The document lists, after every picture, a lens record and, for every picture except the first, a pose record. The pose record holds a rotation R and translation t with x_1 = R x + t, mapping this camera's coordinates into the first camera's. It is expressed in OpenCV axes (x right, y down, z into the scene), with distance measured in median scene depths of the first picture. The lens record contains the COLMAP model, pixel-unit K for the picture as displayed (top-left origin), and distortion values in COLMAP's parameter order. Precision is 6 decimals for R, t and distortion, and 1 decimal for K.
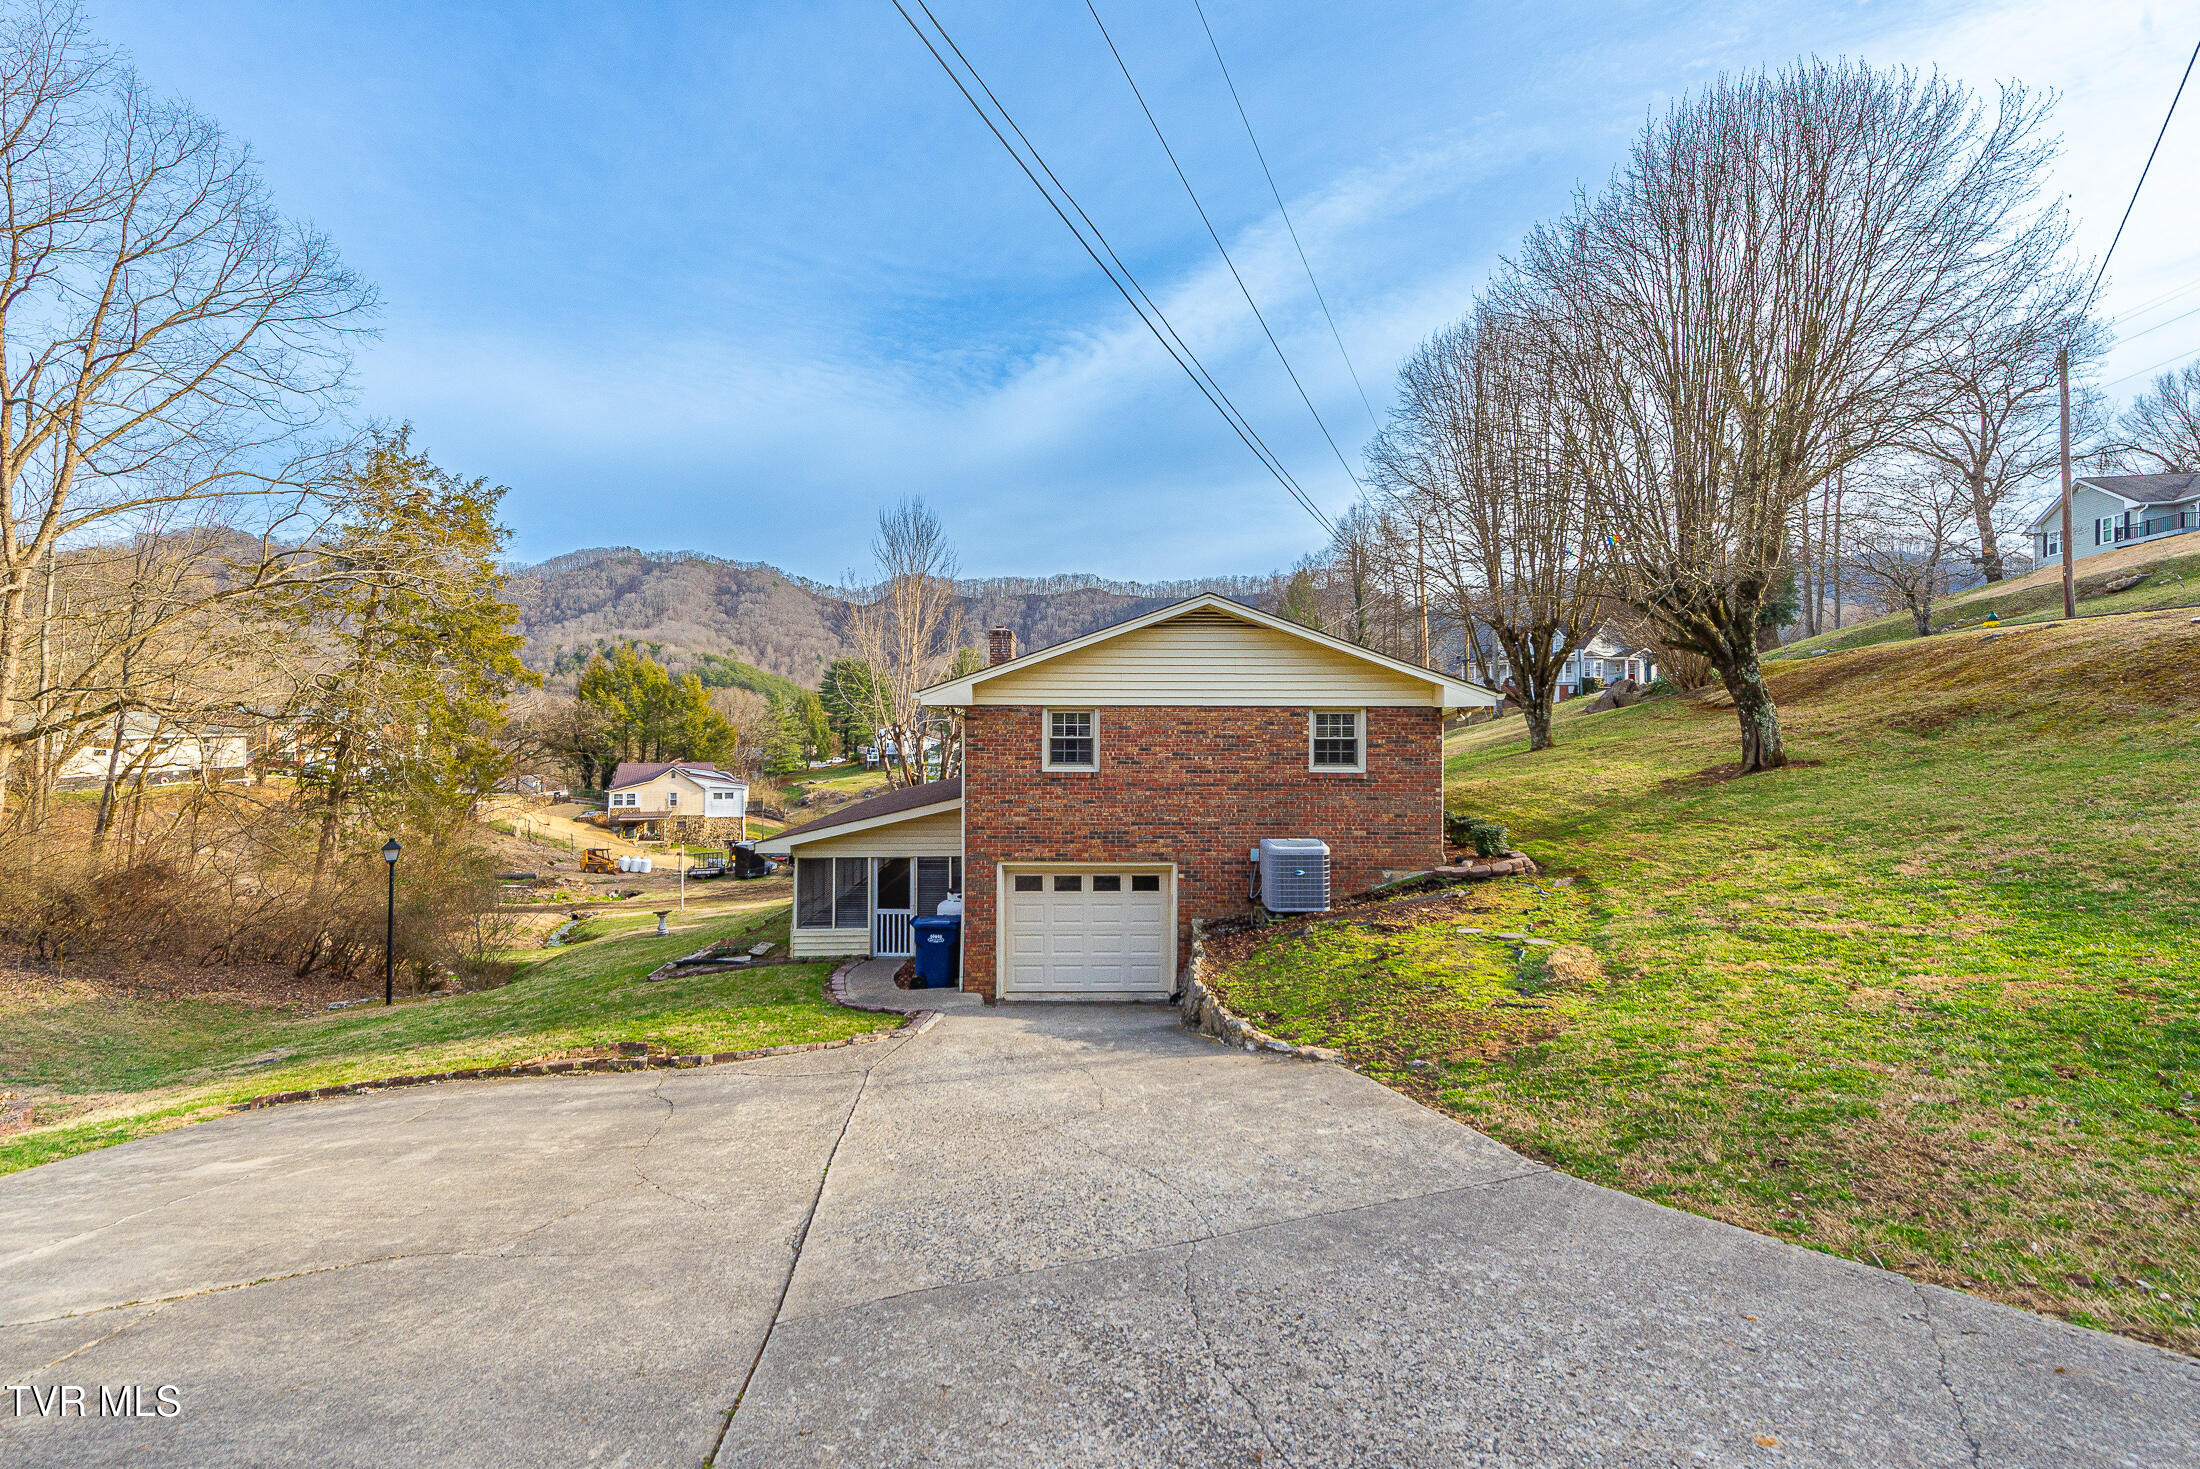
lens RADIAL K [[880.5, 0, 1096.8], [0, 880.5, 714.4], [0, 0, 1]] dist [0.019359, -0.004934]
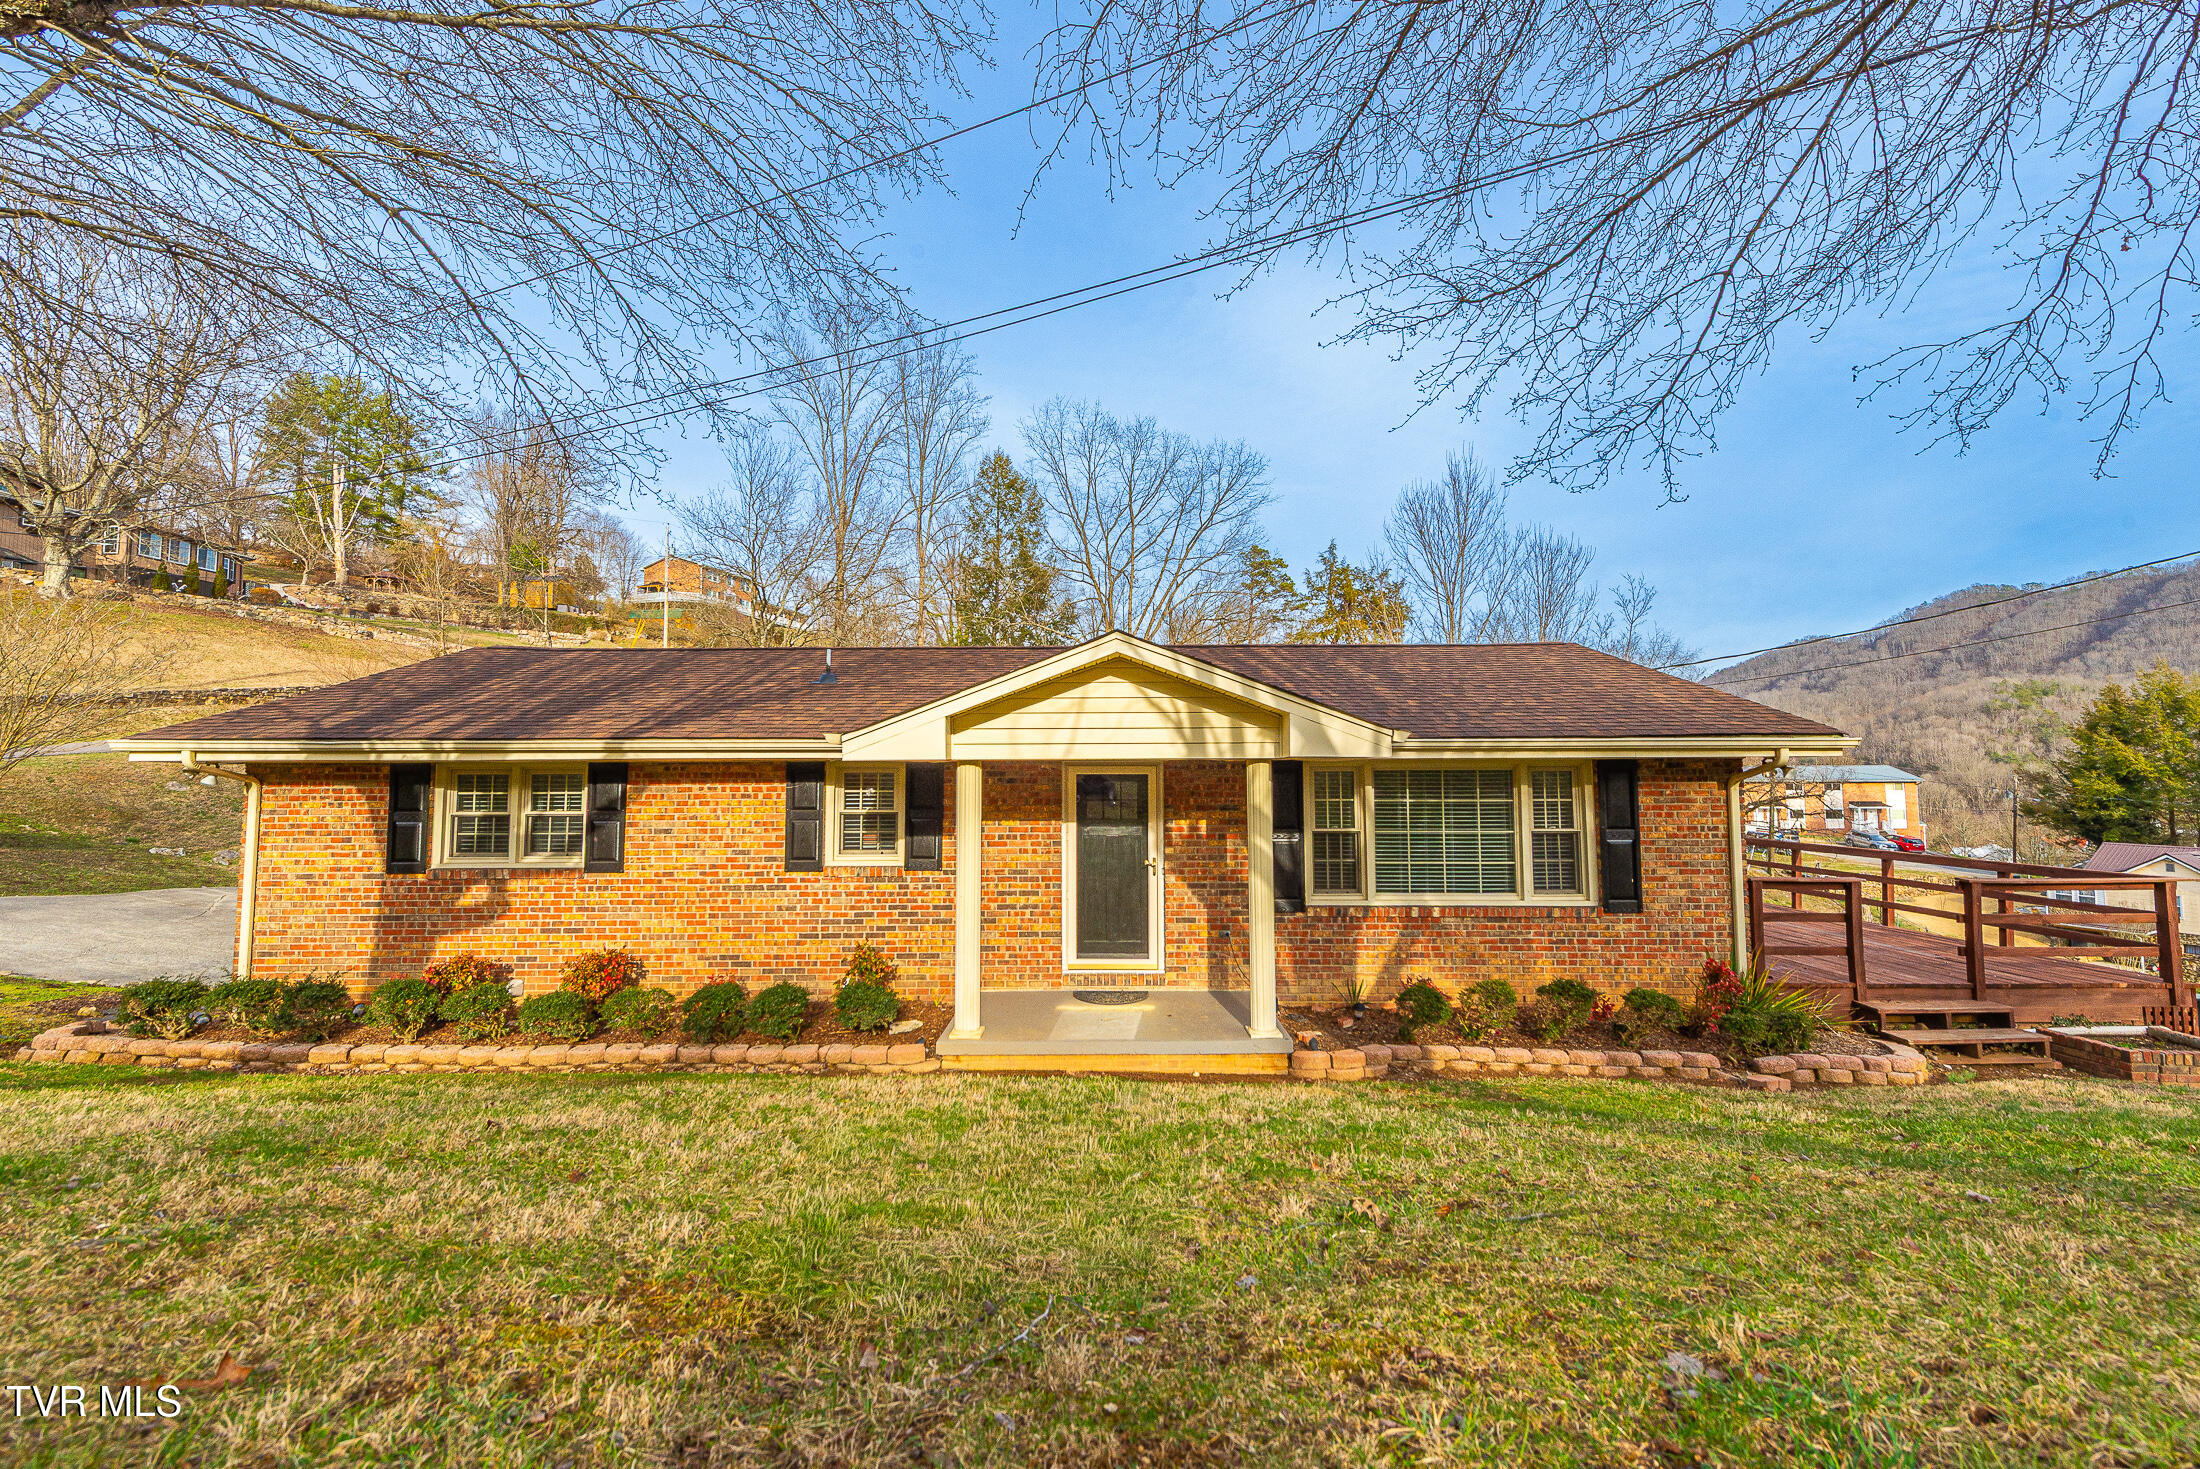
lens RADIAL K [[880.5, 0, 1096.8], [0, 880.5, 714.4], [0, 0, 1]] dist [0.019359, -0.004934]
pose [[-0.034177, -0.078785, -0.996306, 0.821954], [0.012262, 0.996780, -0.079243, 0.010632], [0.999341, -0.014925, -0.033101, 1.319906]]
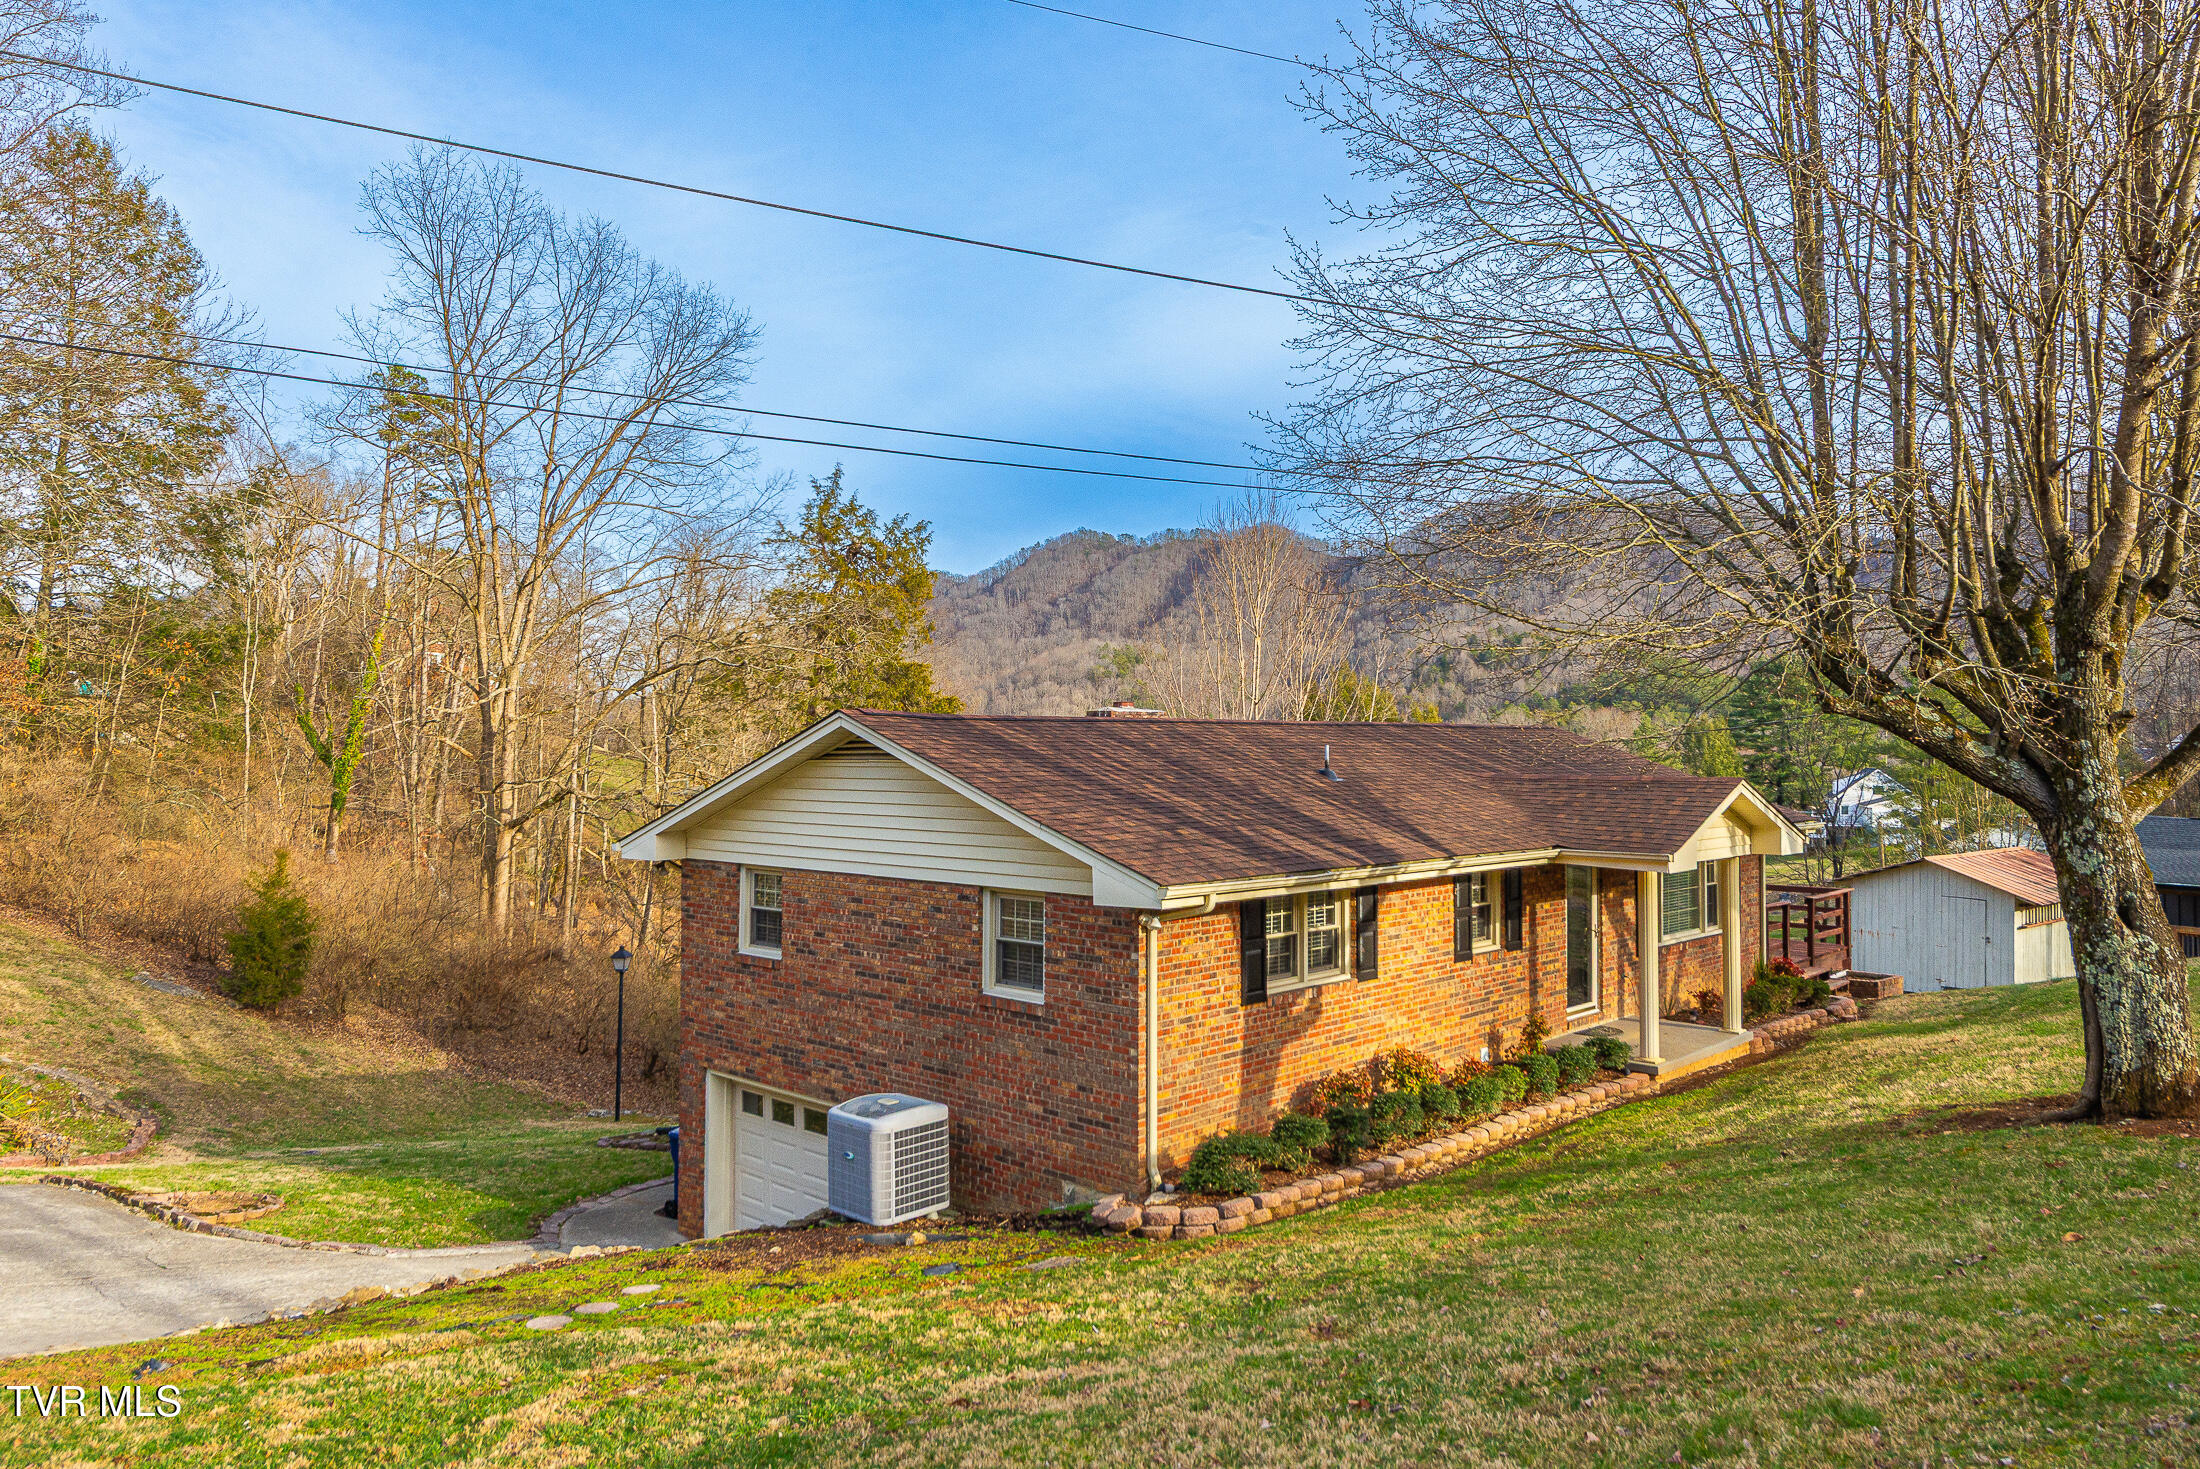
lens RADIAL K [[1479.2, 0, 1100.0], [0, 1479.2, 734.5], [0, 0, 1]] dist [0.009712, -0.000011]
pose [[0.702516, -0.013419, -0.711541, 0.841449], [0.010829, 0.999908, -0.008166, -0.085324], [0.711585, -0.001969, 0.702597, 0.280863]]
